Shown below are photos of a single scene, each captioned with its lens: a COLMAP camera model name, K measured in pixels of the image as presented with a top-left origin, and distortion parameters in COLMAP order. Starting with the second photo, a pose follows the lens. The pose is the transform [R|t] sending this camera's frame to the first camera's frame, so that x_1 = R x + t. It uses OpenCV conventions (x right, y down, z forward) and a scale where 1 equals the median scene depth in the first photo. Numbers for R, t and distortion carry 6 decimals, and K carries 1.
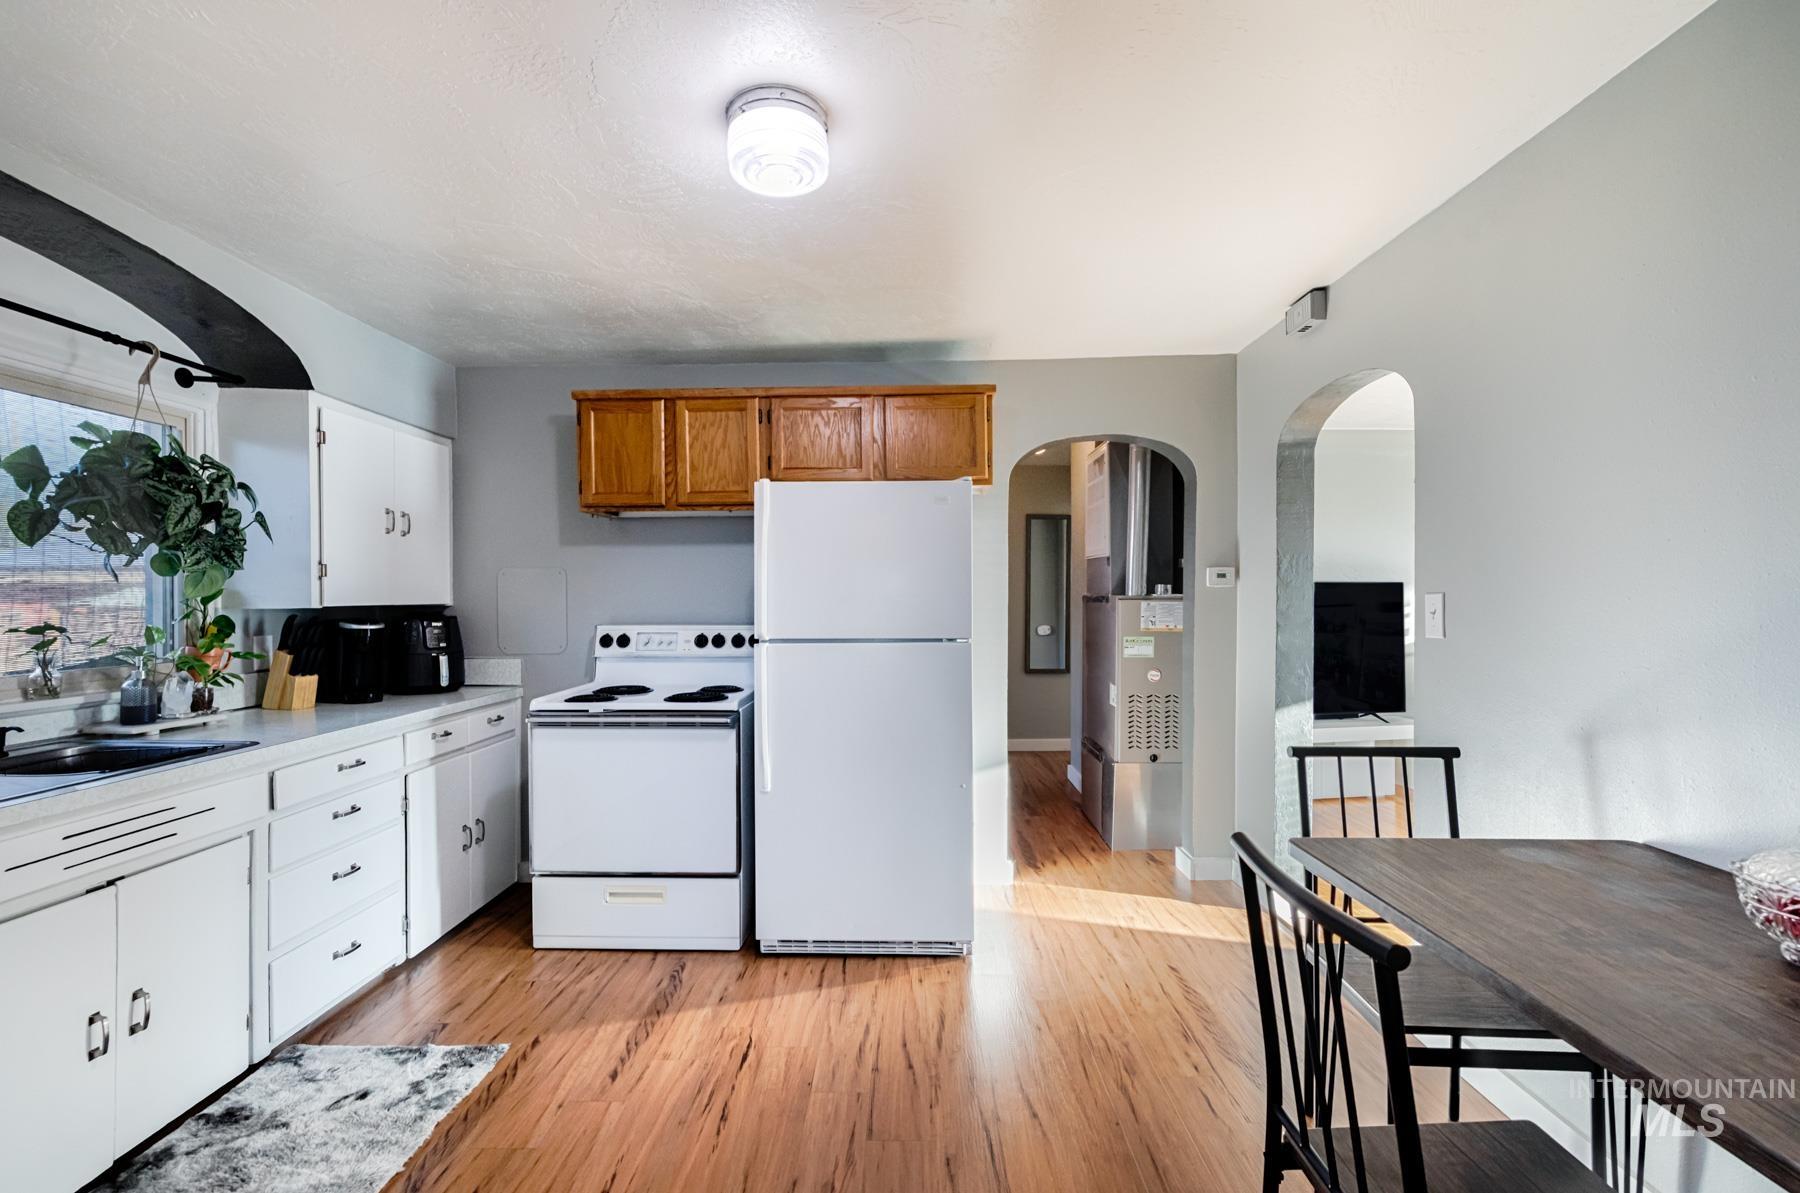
lens RADIAL K [[777.0, 0, 908.3], [0, 777.0, 609.2], [0, 0, 1]] dist [-0.000354, -0.000733]
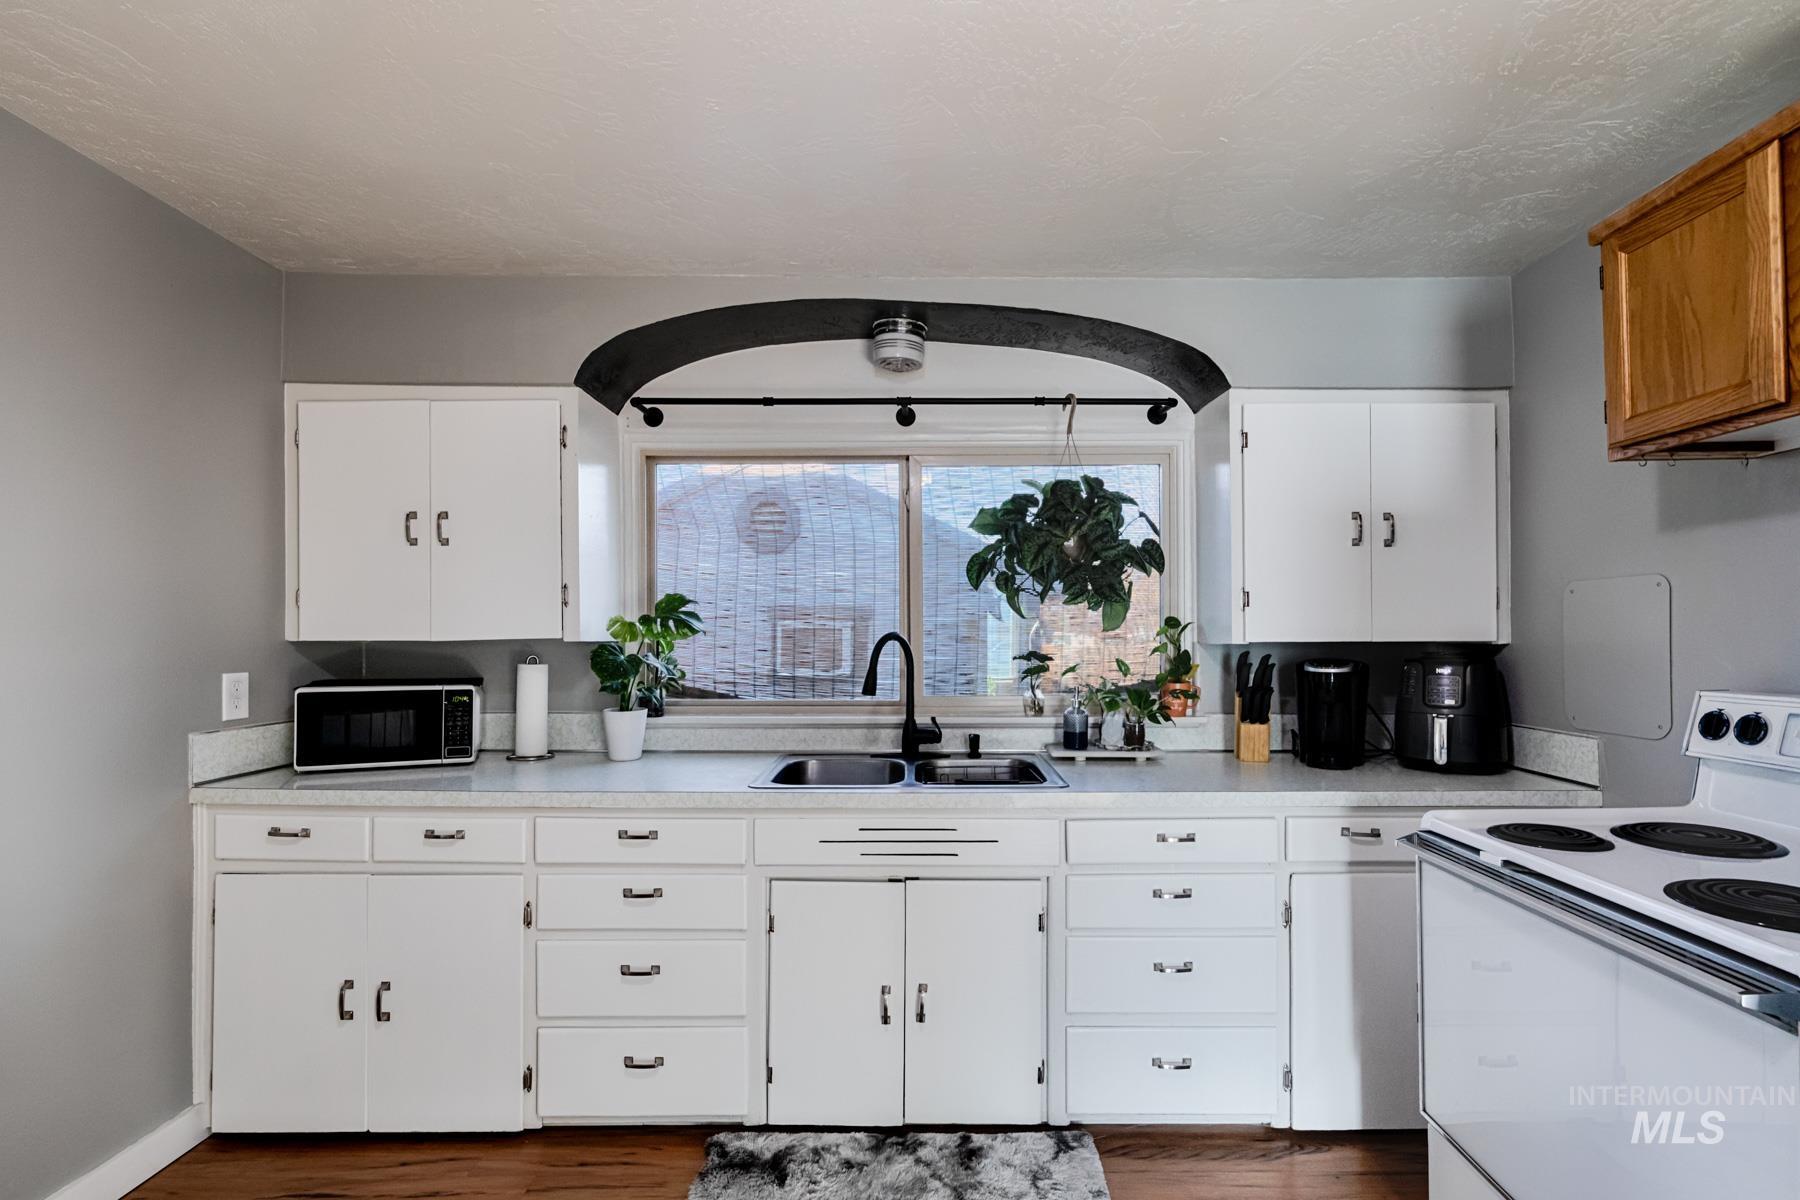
lens RADIAL K [[807.6, 0, 908.6], [0, 807.6, 627.4], [0, 0, 1]] dist [-0.000185, -0.000166]
pose [[0.012105, -0.004679, -0.999916, 0.103916], [-0.014978, 0.999876, -0.004861, -0.009491], [0.999815, 0.015036, 0.012034, 0.588047]]
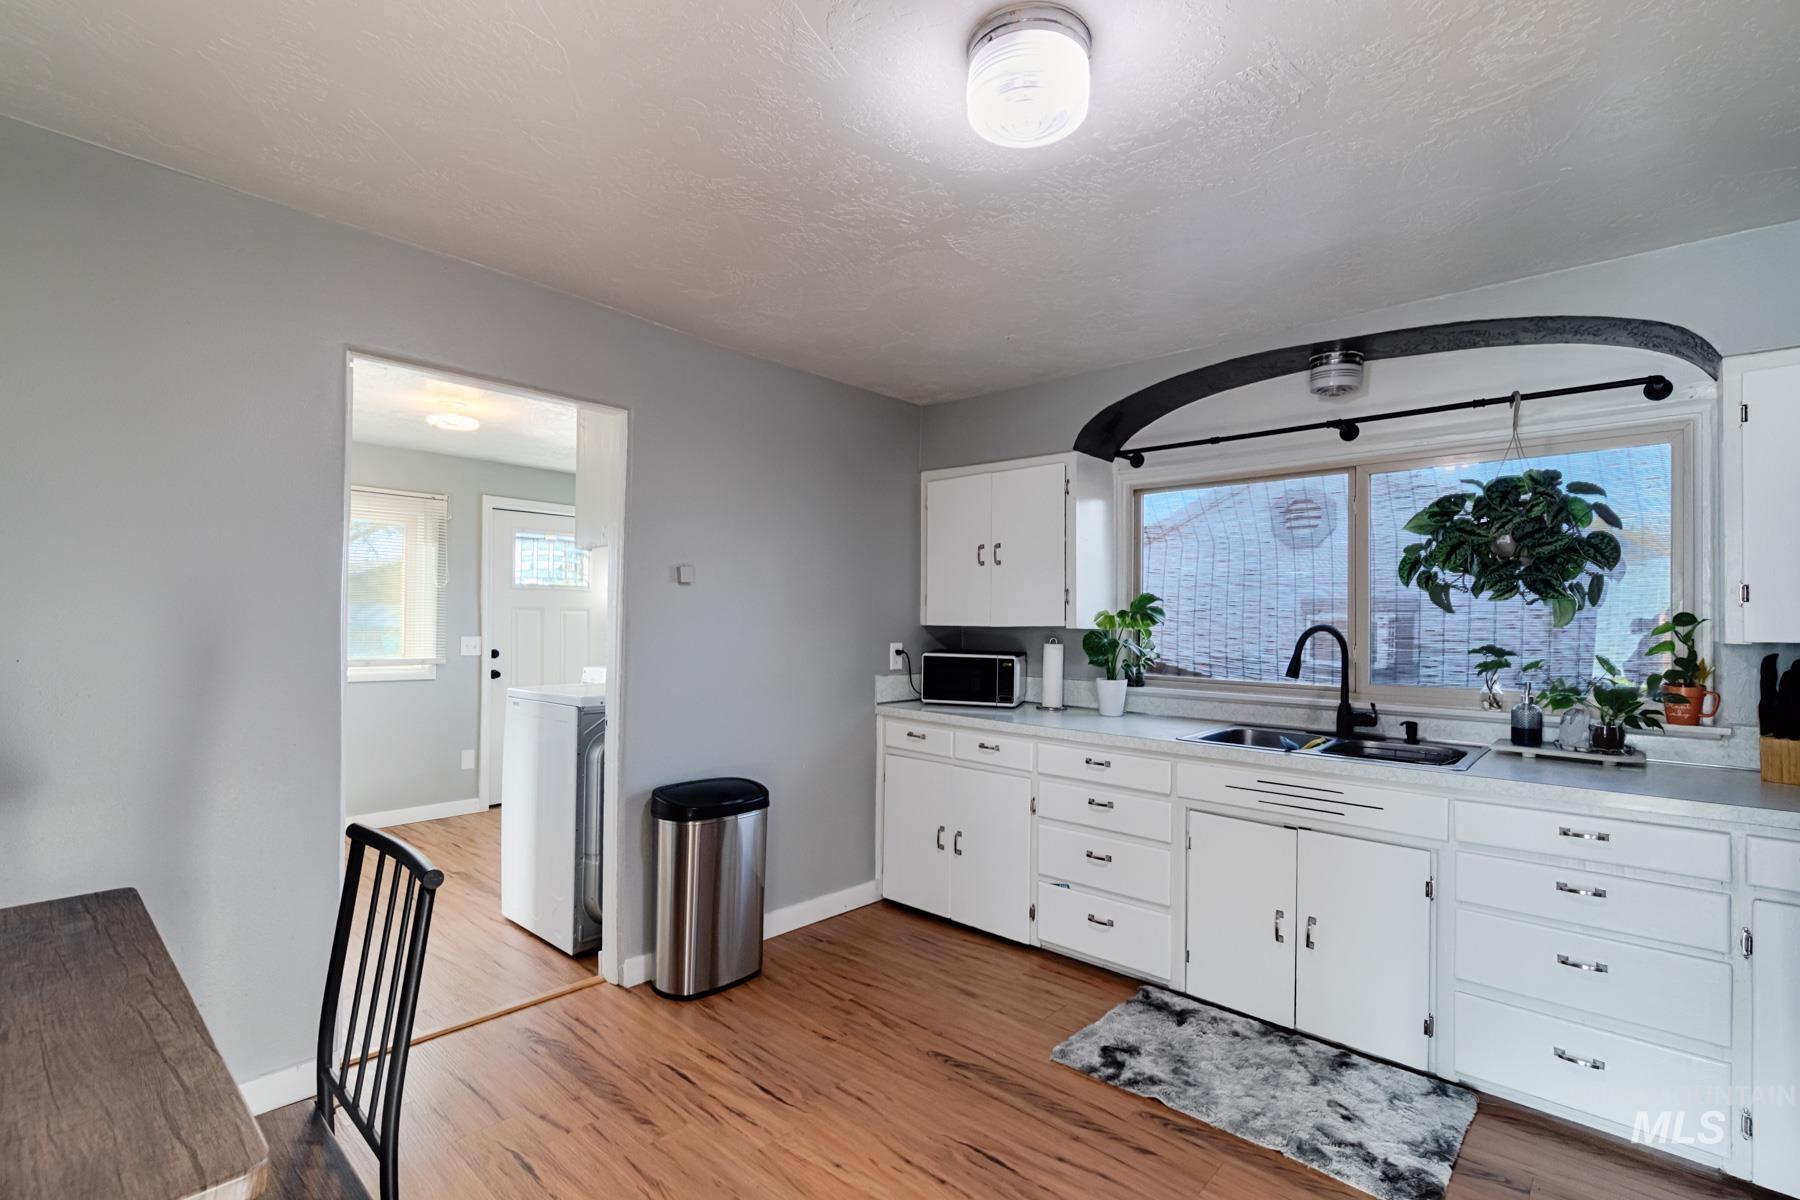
lens RADIAL K [[810.4, 0, 900.0], [0, 810.4, 600.0], [0, 0, 1]] dist [0.002172, 0.000361]
pose [[-0.662376, -0.022697, -0.748827, 0.336052], [-0.021457, 0.999706, -0.011322, -0.016924], [0.748864, 0.008568, -0.662668, 0.855901]]
